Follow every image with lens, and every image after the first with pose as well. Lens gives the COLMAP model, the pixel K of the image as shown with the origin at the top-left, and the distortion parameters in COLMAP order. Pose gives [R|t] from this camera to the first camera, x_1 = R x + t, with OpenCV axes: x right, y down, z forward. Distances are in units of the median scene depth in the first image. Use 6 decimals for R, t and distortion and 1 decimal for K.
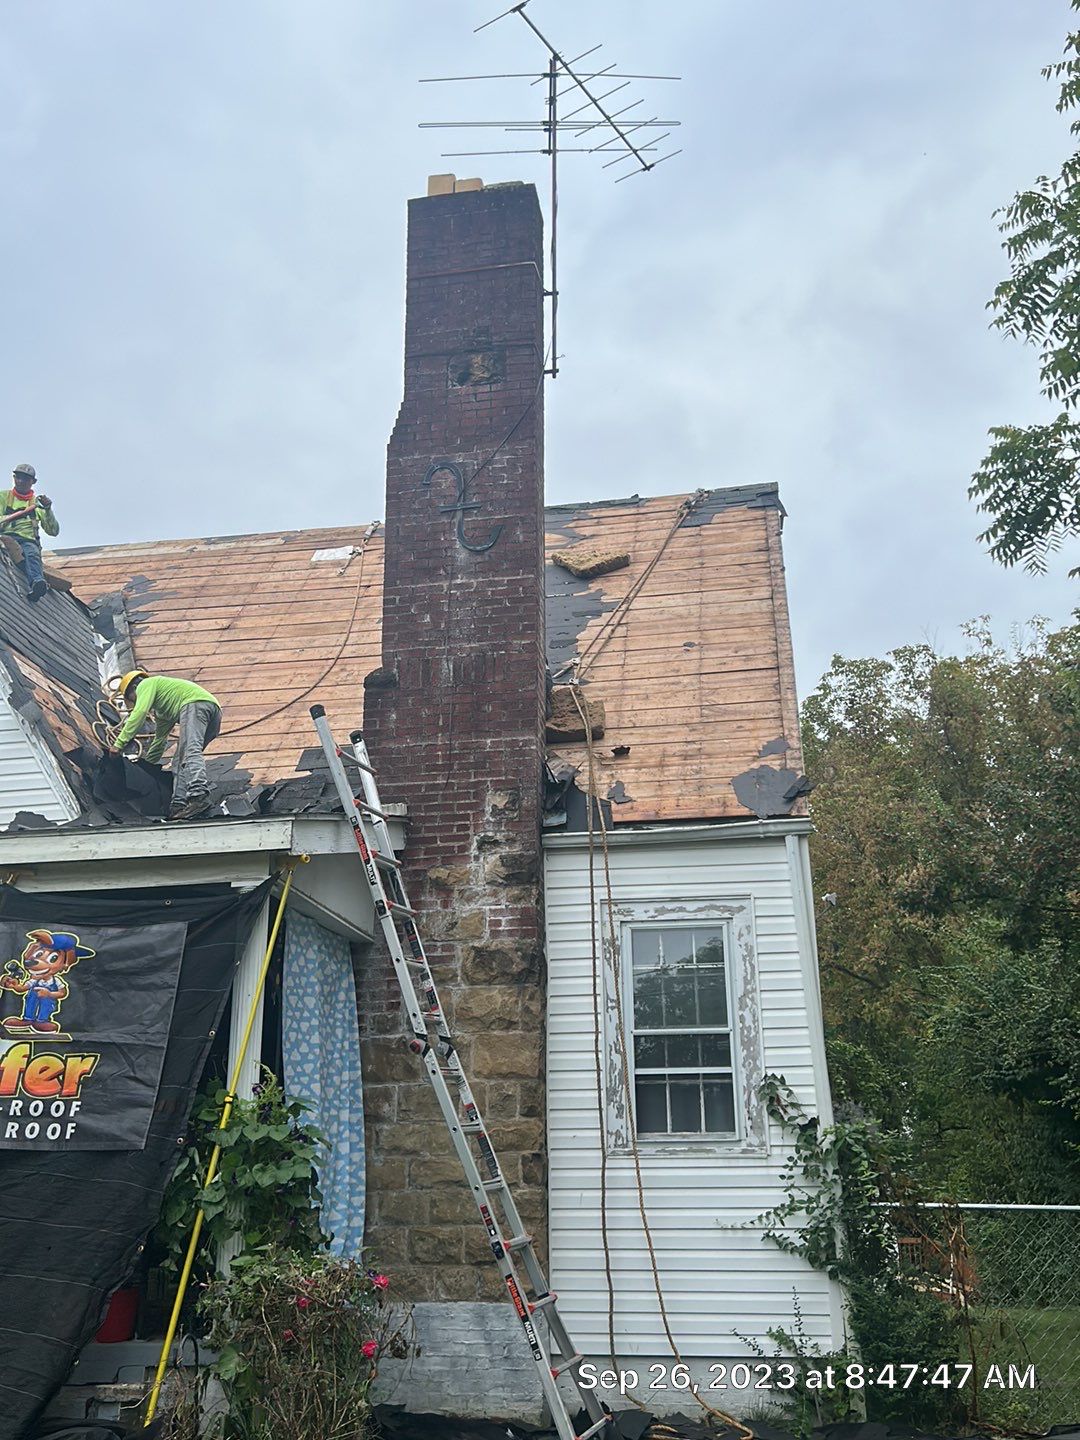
lens RADIAL K [[1325.6, 0, 526.9], [0, 1325.6, 719.5], [0, 0, 1]] dist [0.194526, -0.306455]
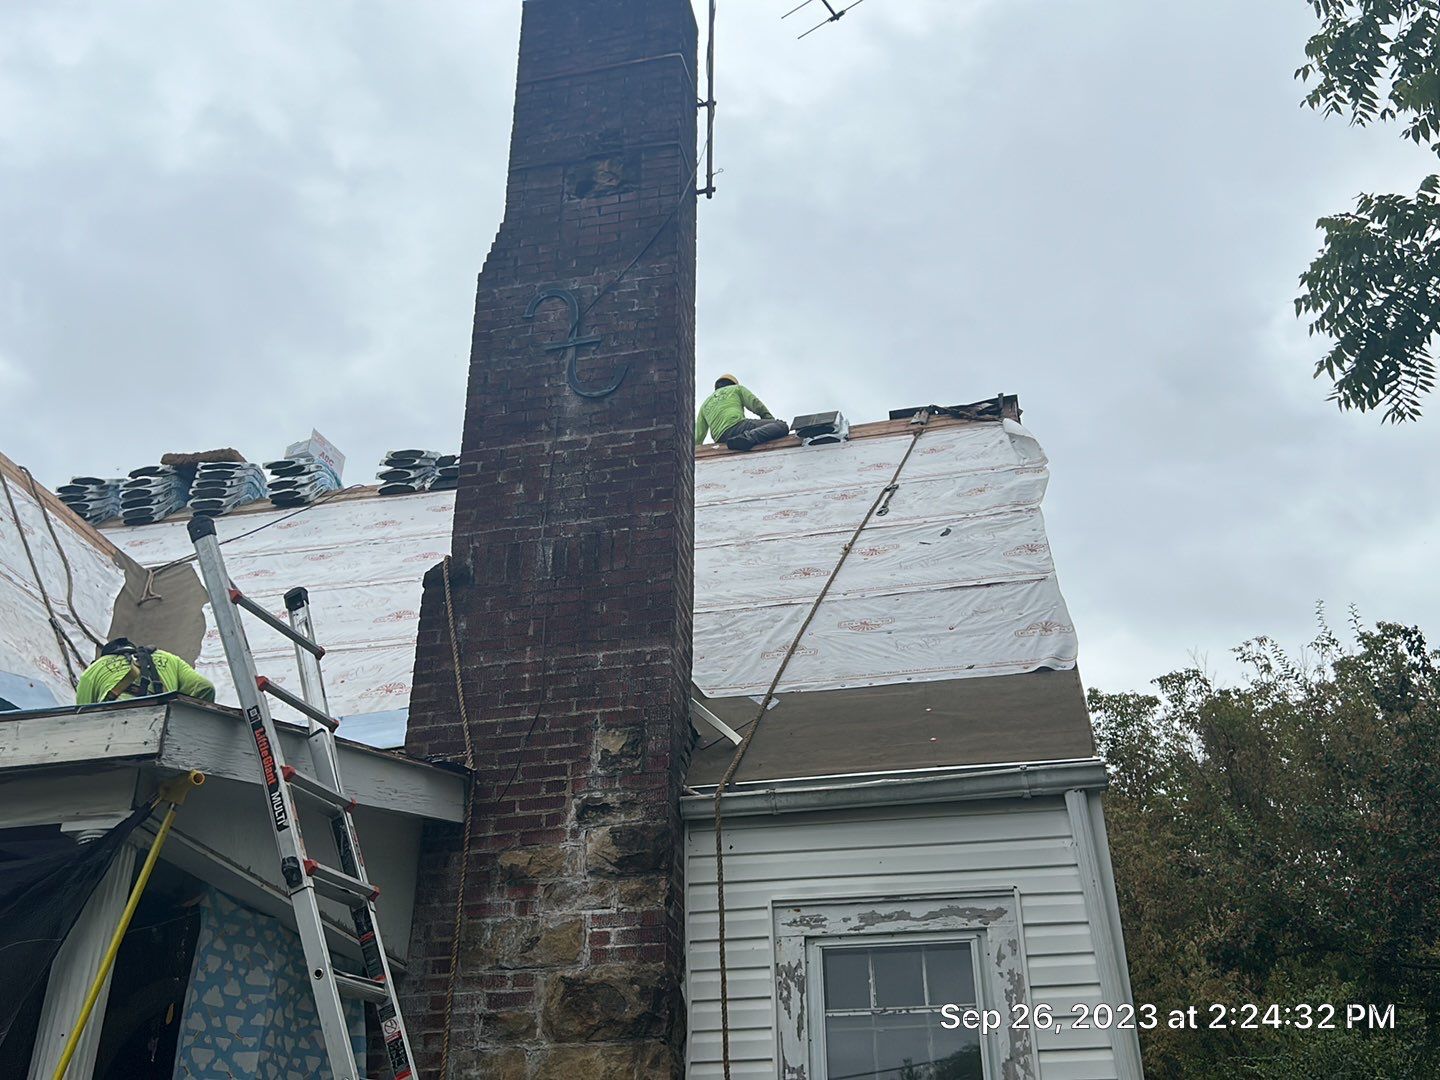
lens RADIAL K [[1346.2, 0, 698.1], [0, 1346.2, 547.2], [0, 0, 1]] dist [0.154816, -0.328016]
pose [[0.998902, -0.016532, -0.043844, 0.049080], [0.008078, 0.982441, -0.186399, 0.086897], [0.046155, 0.185840, 0.981495, 0.325666]]
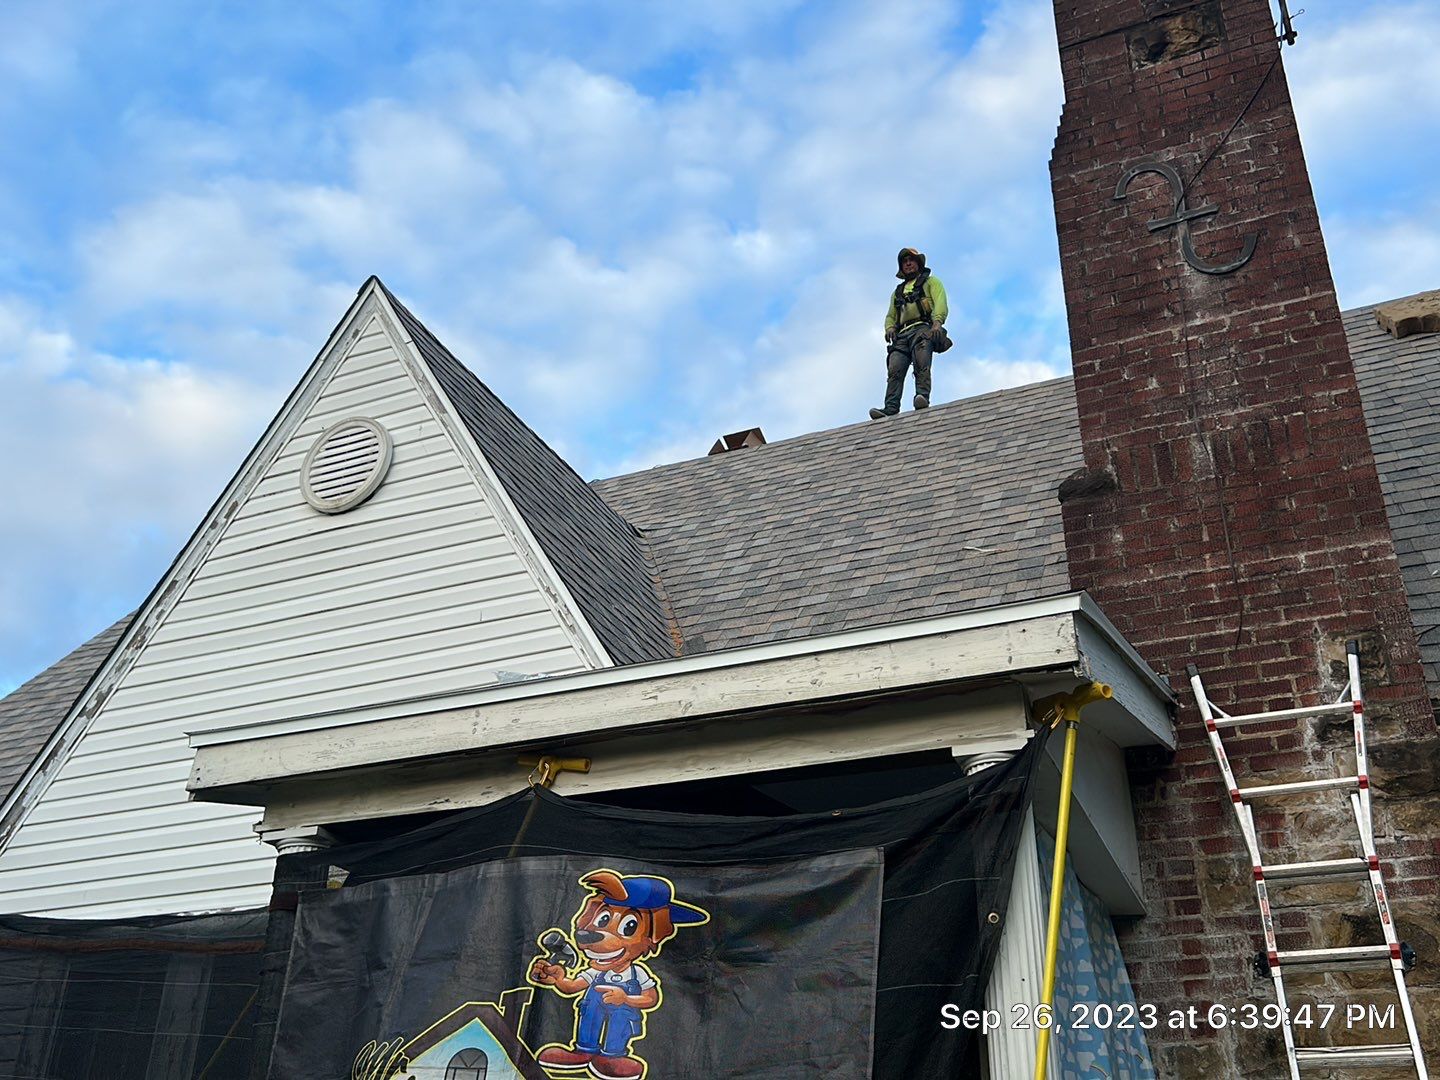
lens RADIAL K [[1333.6, 0, 736.9], [0, 1333.6, 556.6], [0, 0, 1]] dist [0.055442, -0.075790]
pose [[0.970816, -0.092813, -0.221139, -0.134823], [0.057674, 0.985370, -0.160373, 0.093685], [0.232788, 0.142939, 0.961966, 0.372708]]
